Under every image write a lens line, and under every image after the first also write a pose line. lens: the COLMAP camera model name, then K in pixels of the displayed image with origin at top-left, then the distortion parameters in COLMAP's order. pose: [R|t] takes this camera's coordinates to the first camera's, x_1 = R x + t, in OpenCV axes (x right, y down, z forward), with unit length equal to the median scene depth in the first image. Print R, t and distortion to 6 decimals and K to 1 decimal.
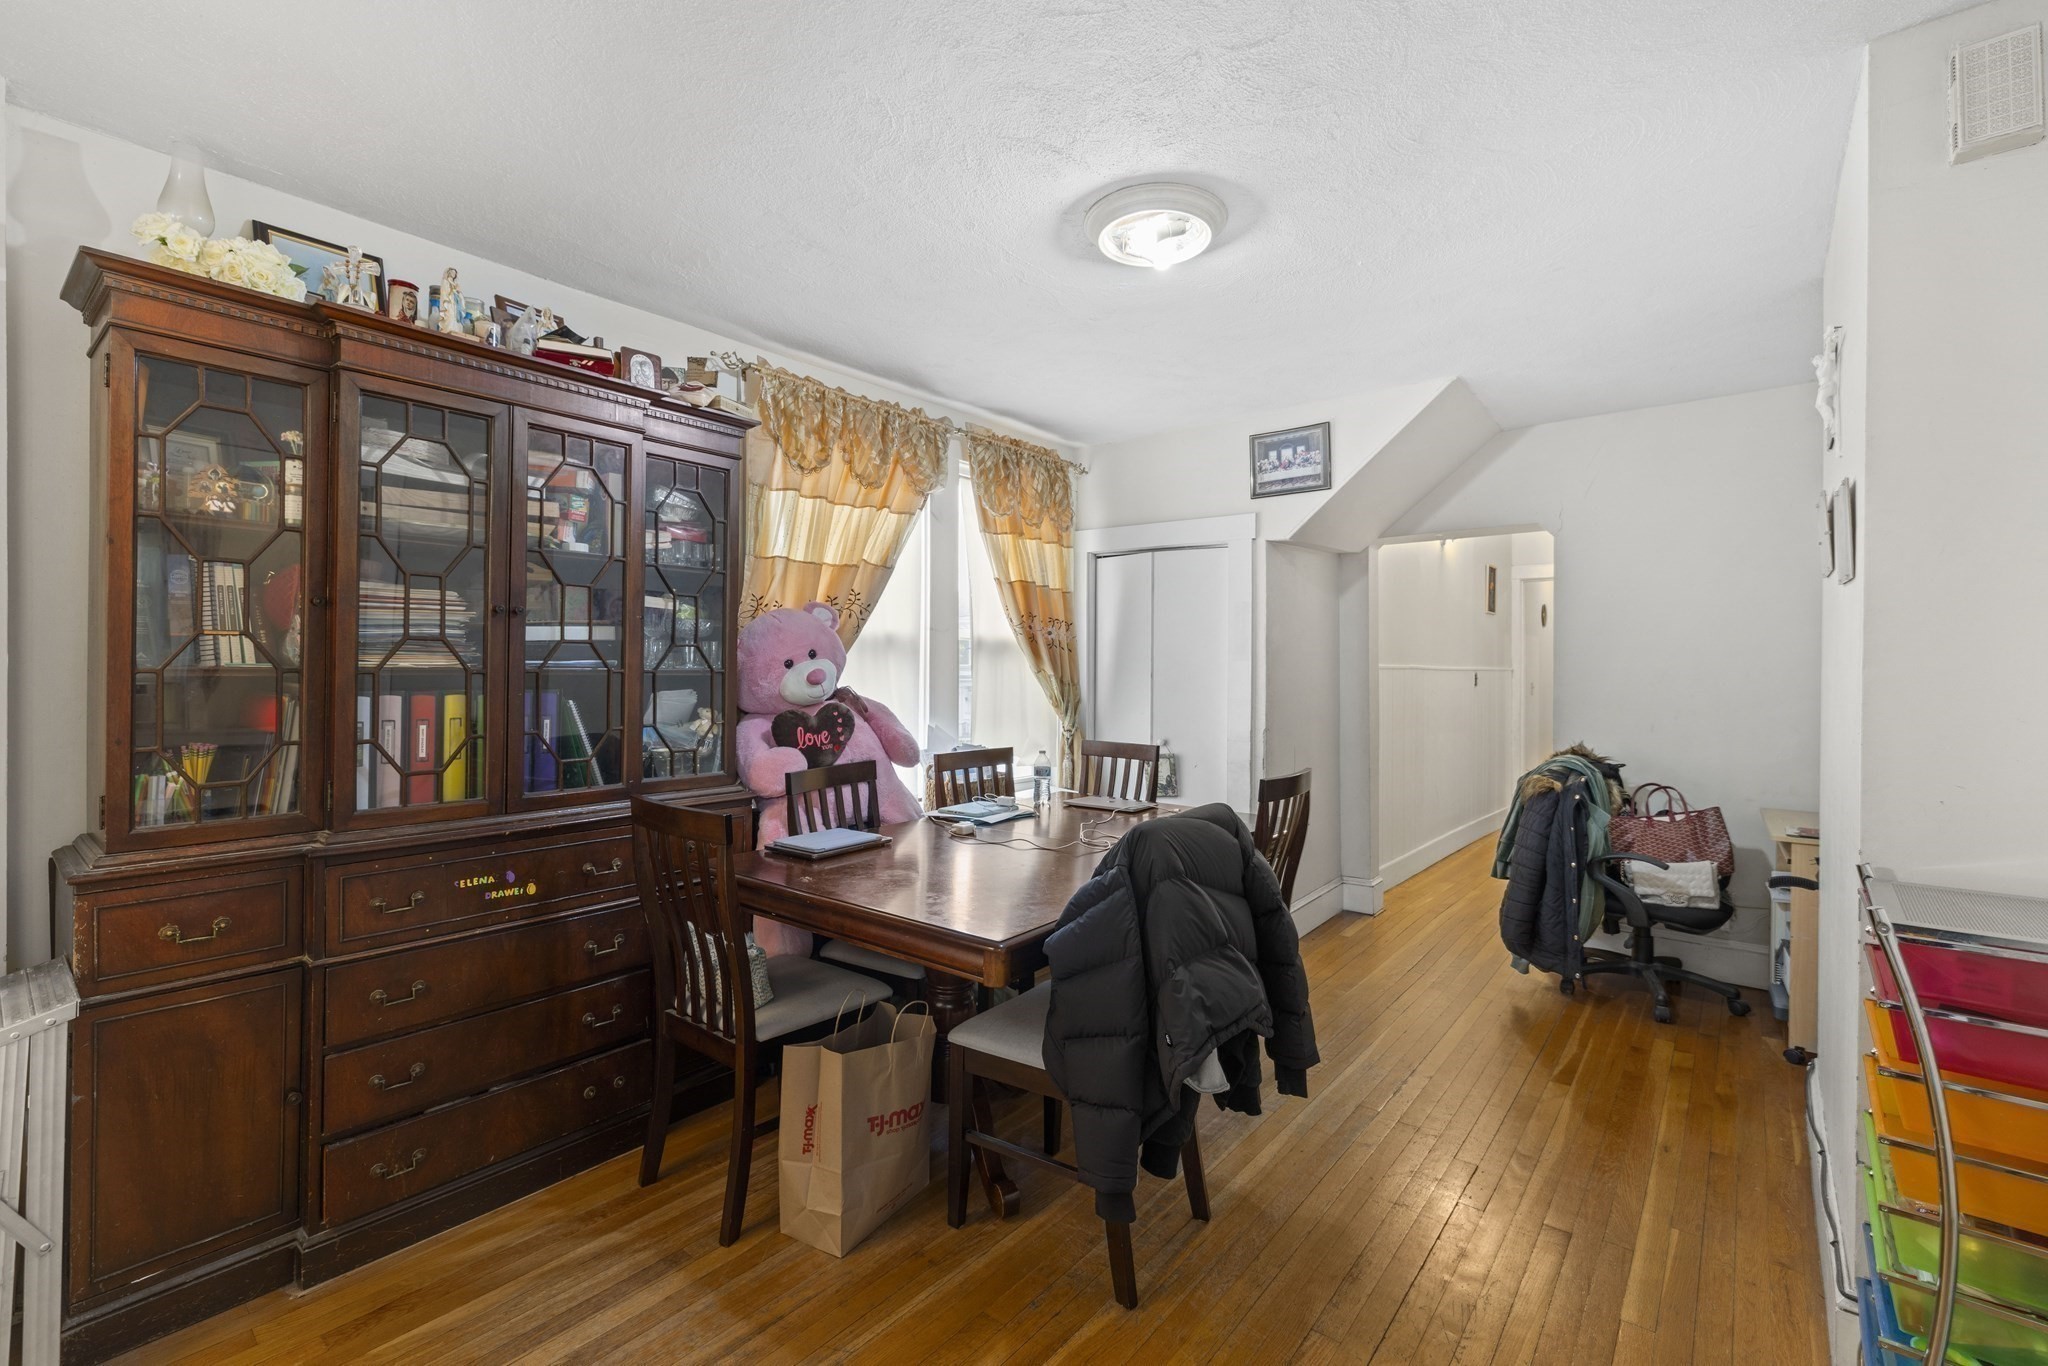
lens RADIAL K [[885.5, 0, 1022.3], [0, 885.5, 678.3], [0, 0, 1]] dist [-0.000757, 0.000827]
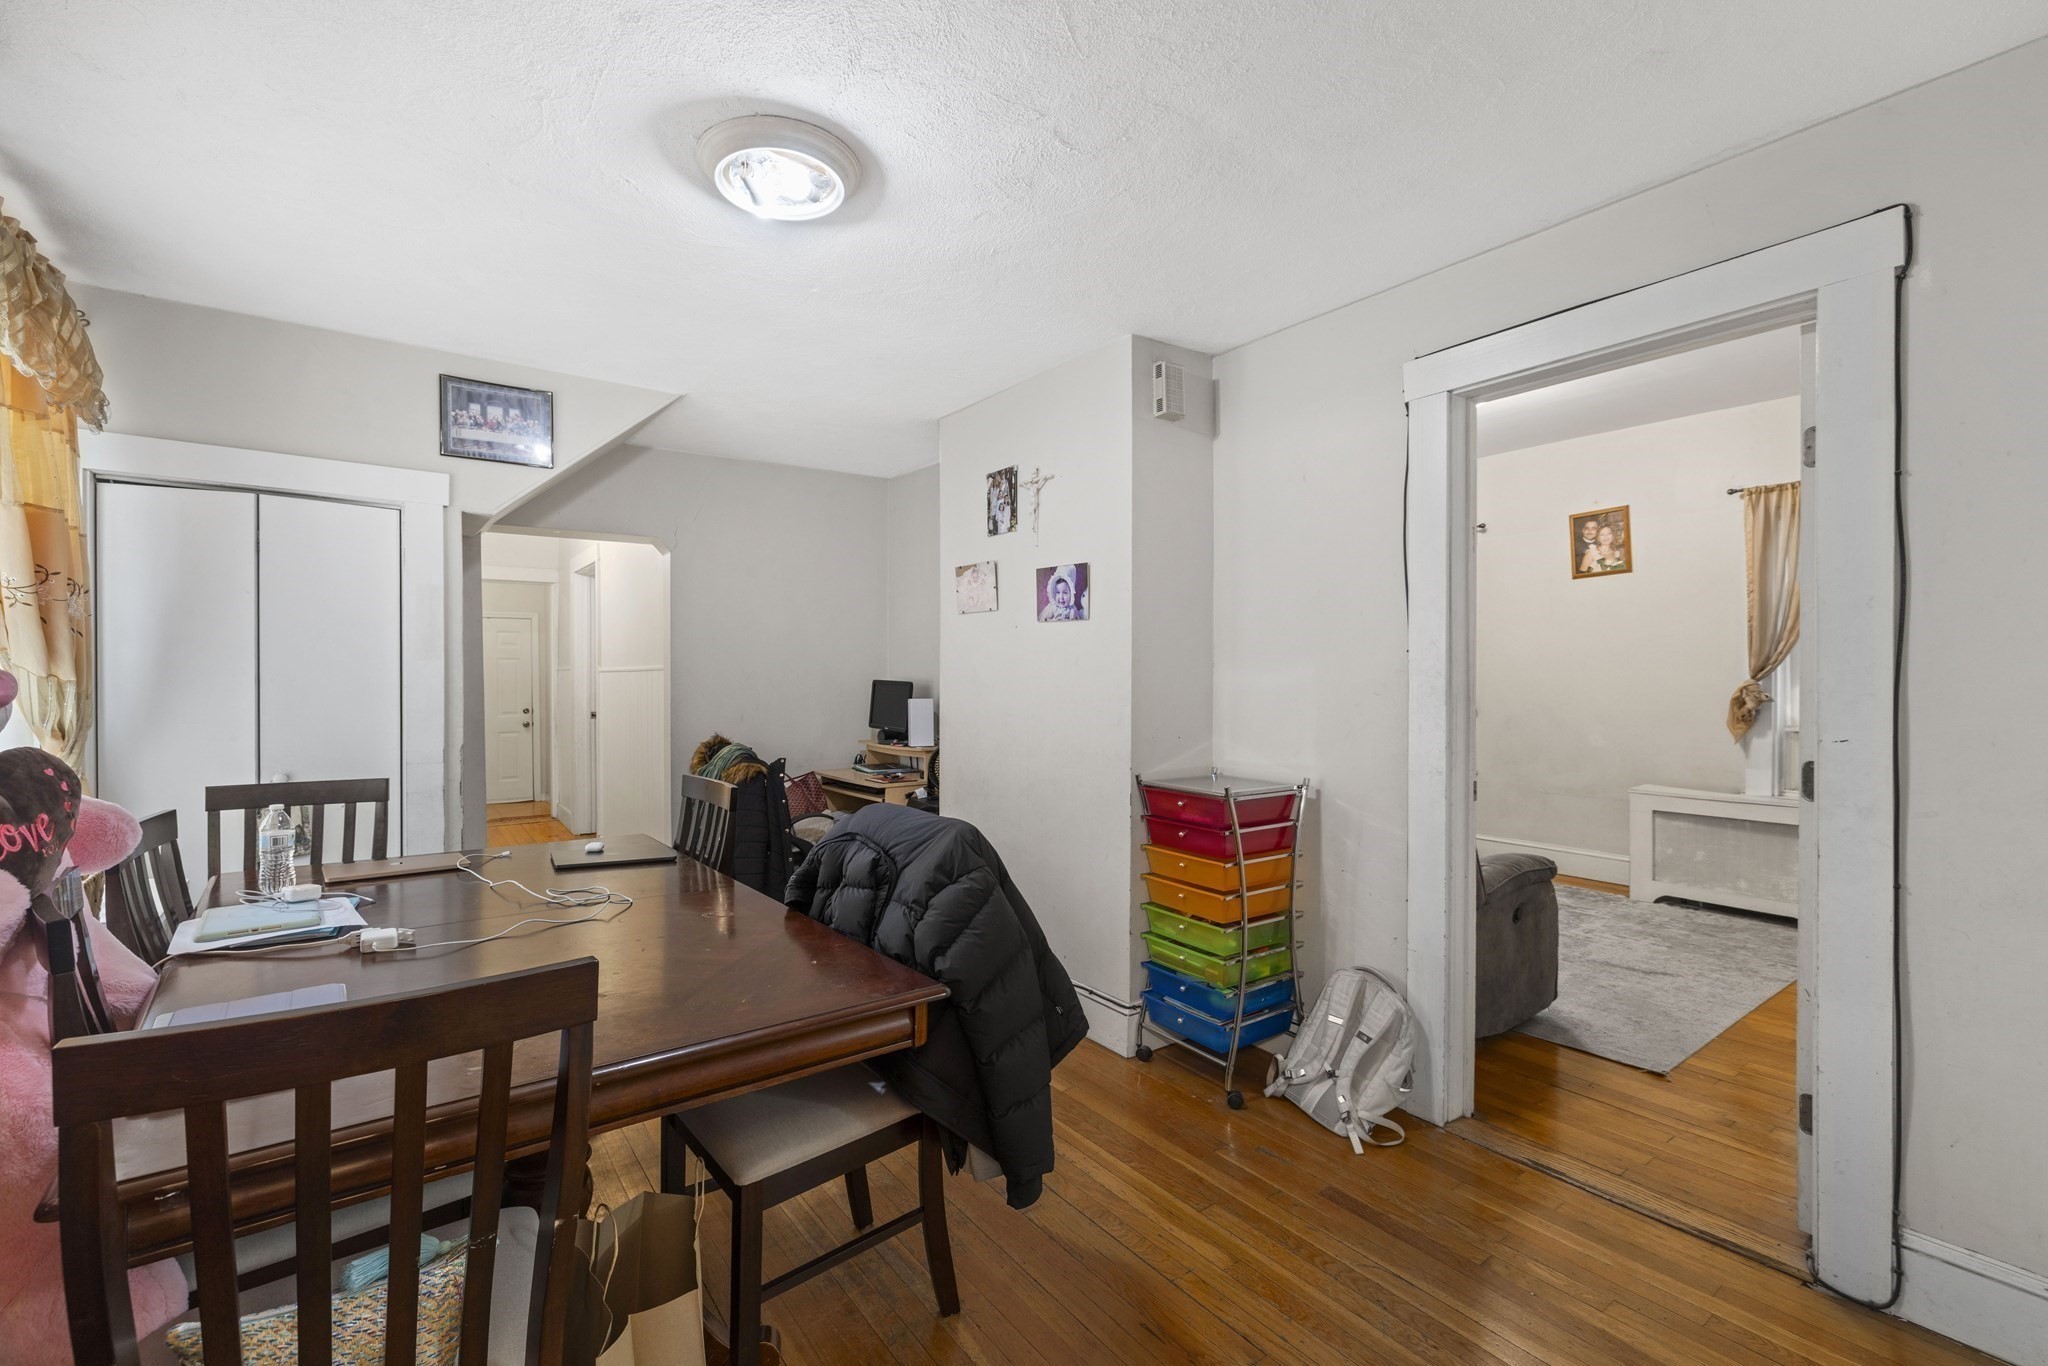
lens RADIAL K [[885.5, 0, 1010.8], [0, 885.5, 685.3], [0, 0, 1]] dist [-0.000757, 0.000827]
pose [[0.256454, -0.009106, 0.966514, -0.377985], [0.005159, 0.999954, 0.008052, -0.002760], [-0.966543, 0.002921, 0.256489, 0.320072]]
